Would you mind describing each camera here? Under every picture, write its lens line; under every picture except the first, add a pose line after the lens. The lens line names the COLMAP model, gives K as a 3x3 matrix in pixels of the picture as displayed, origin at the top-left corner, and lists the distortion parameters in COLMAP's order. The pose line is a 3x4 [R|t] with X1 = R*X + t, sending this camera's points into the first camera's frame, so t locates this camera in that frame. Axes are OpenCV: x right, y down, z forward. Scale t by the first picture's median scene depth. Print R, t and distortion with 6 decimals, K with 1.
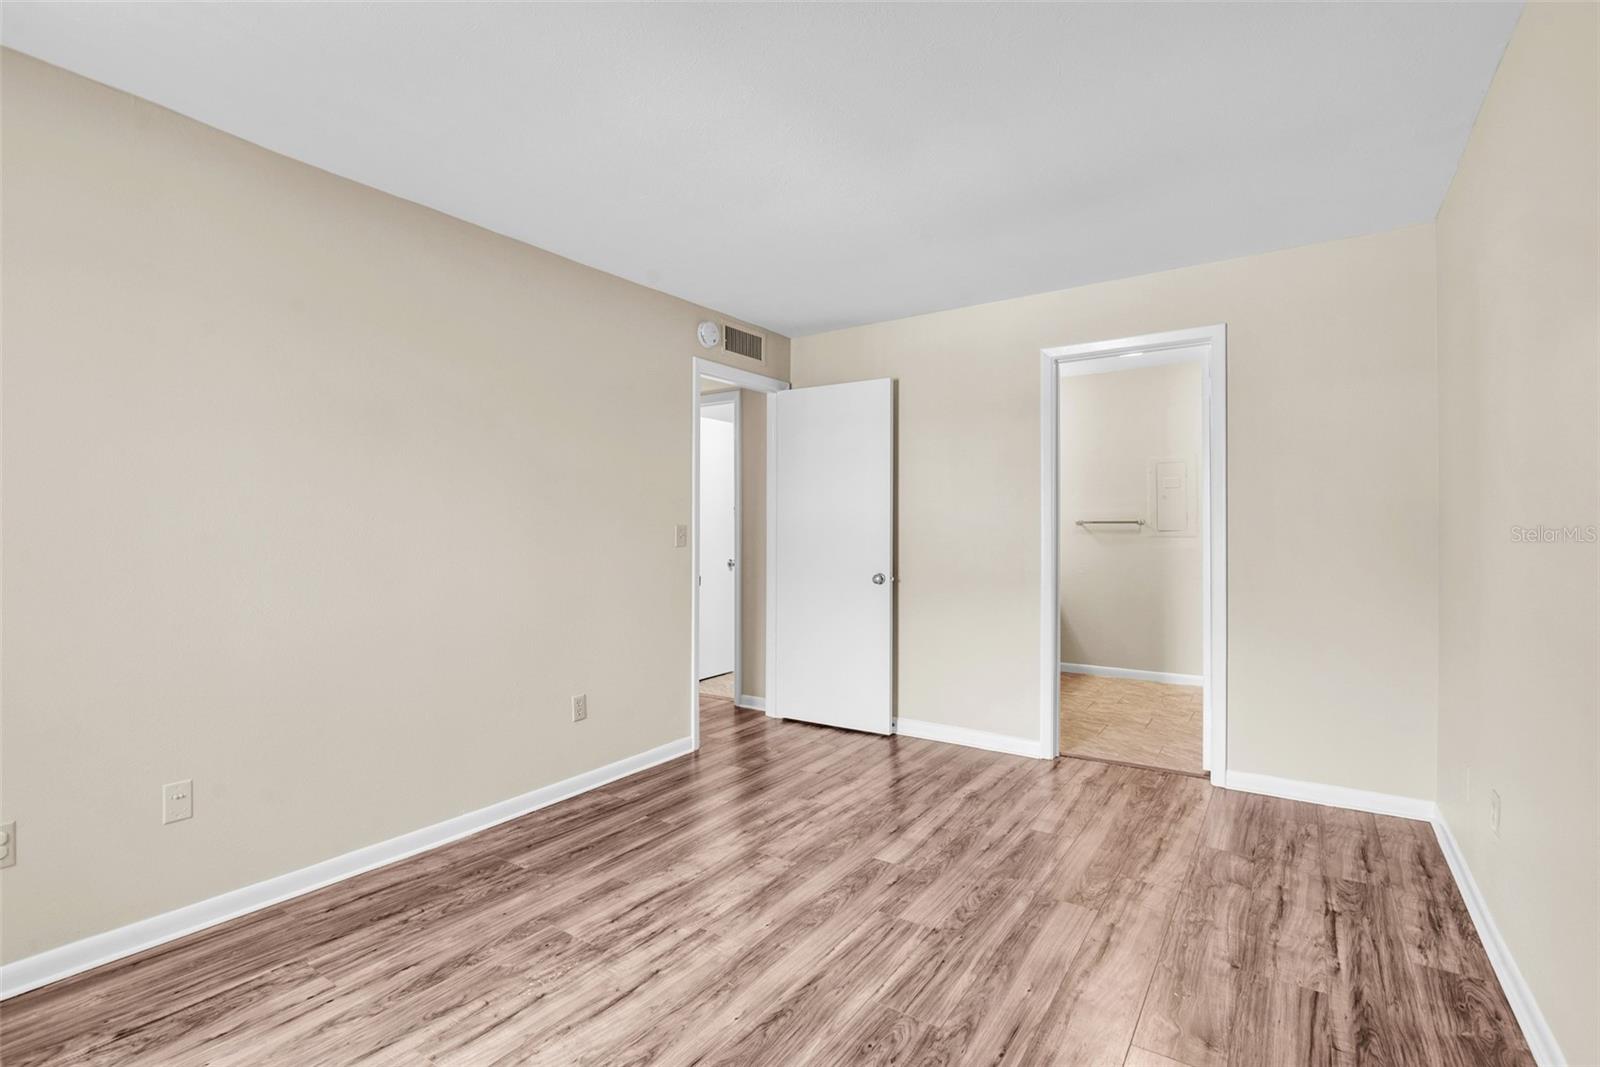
lens RADIAL K [[740.6, 0, 801.6], [0, 740.6, 533.7], [0, 0, 1]] dist [-0.016501, 0.000287]
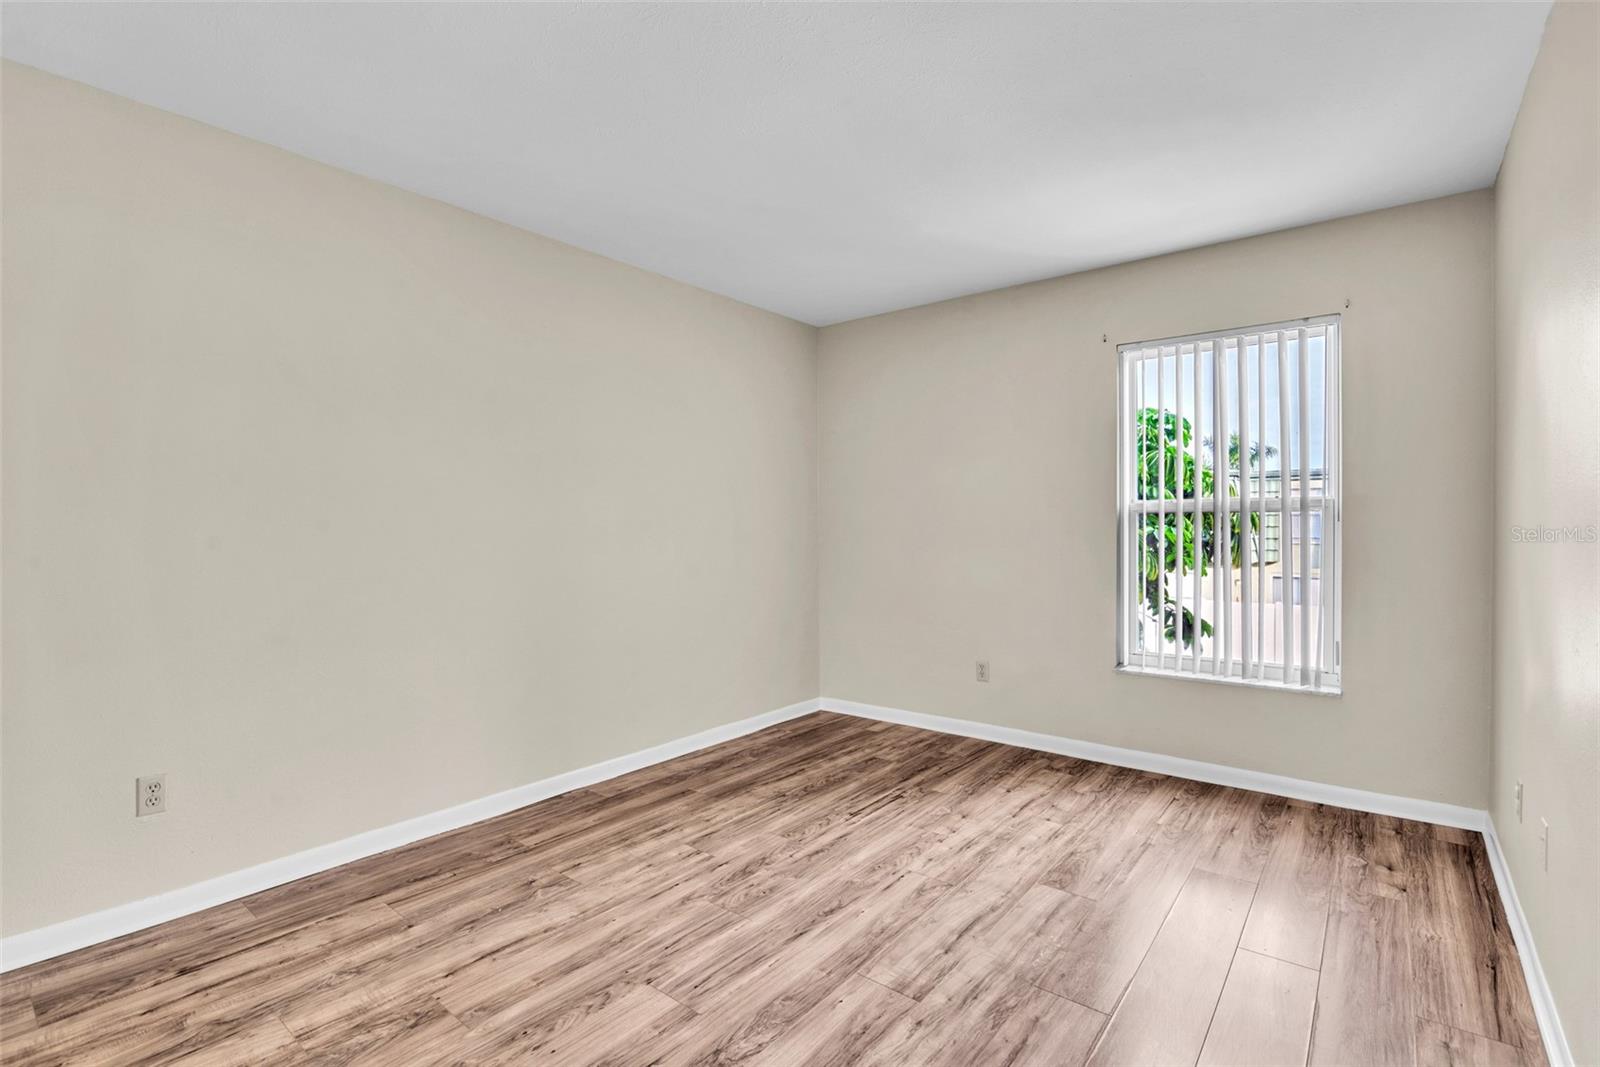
lens RADIAL K [[740.6, 0, 792.0], [0, 740.6, 532.7], [0, 0, 1]] dist [-0.016501, 0.000287]
pose [[-0.995545, 0.005036, 0.094155, -0.069918], [0.006893, 0.999788, 0.019412, -0.011089], [-0.094037, 0.019975, -0.995368, 1.749694]]
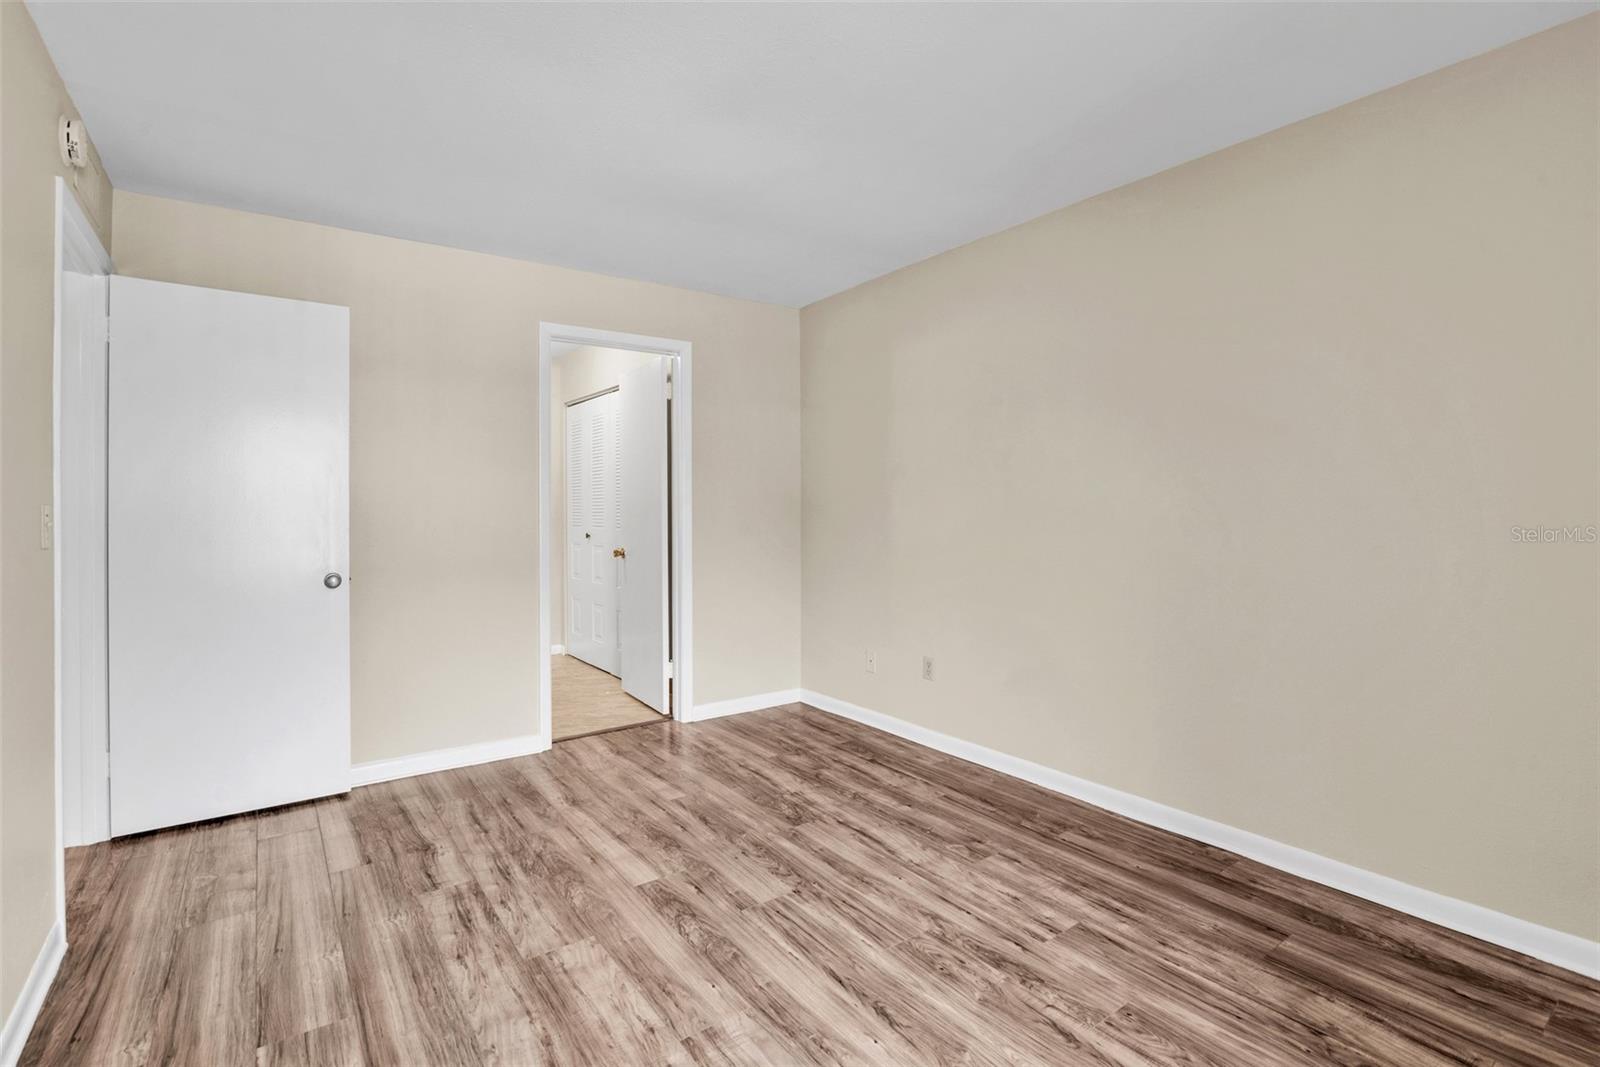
lens RADIAL K [[740.6, 0, 799.4], [0, 740.6, 516.0], [0, 0, 1]] dist [-0.016501, 0.000287]
pose [[0.344188, -0.008796, 0.938860, -0.756841], [0.011469, 0.999921, 0.005164, -0.001354], [-0.938831, 0.008991, 0.344262, 0.596625]]
